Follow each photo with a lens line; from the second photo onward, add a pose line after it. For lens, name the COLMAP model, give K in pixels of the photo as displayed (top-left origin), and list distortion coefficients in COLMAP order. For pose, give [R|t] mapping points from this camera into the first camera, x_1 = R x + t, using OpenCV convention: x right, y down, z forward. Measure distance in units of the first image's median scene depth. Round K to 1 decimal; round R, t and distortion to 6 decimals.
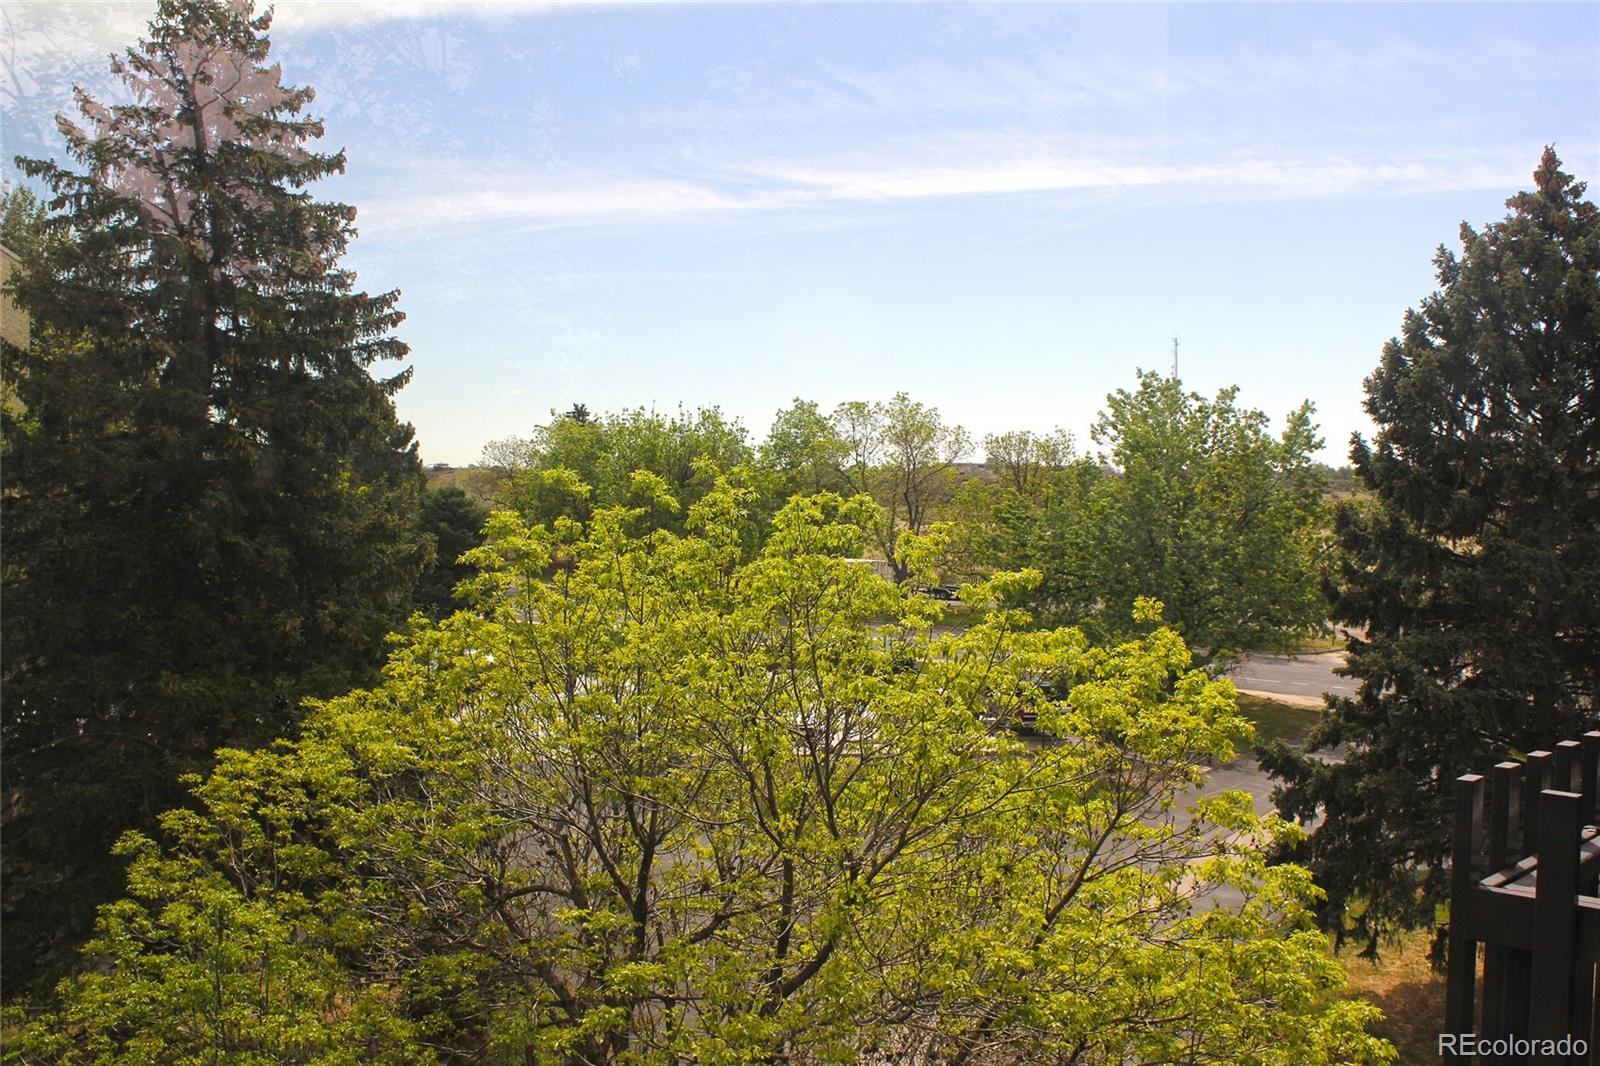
lens RADIAL K [[1614.7, 0, 800.0], [0, 1614.7, 533.0], [0, 0, 1]] dist [-0.072814, 0.003653]
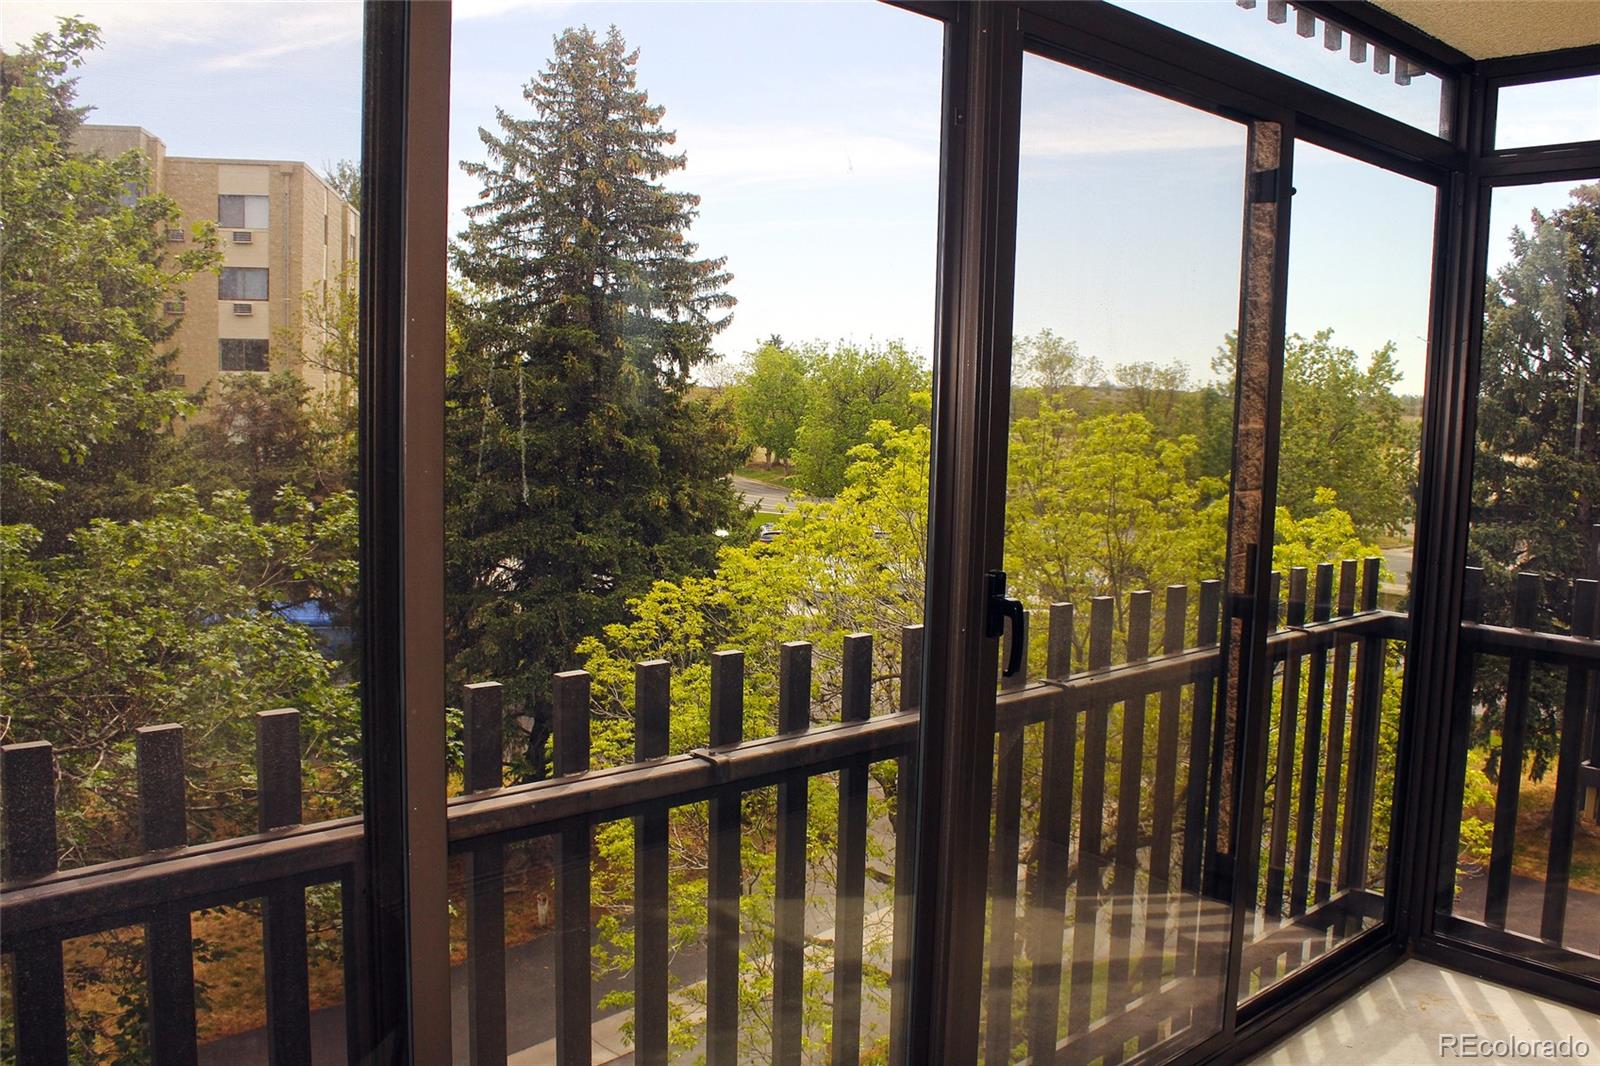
lens RADIAL K [[1355.2, 0, 800.0], [0, 1355.2, 533.0], [0, 0, 1]] dist [-0.130124, 0.086160]
pose [[0.995084, 0.020765, -0.096835, -0.065515], [-0.014201, 0.997585, 0.067990, 0.002835], [0.098013, -0.066281, 0.992975, -0.122543]]
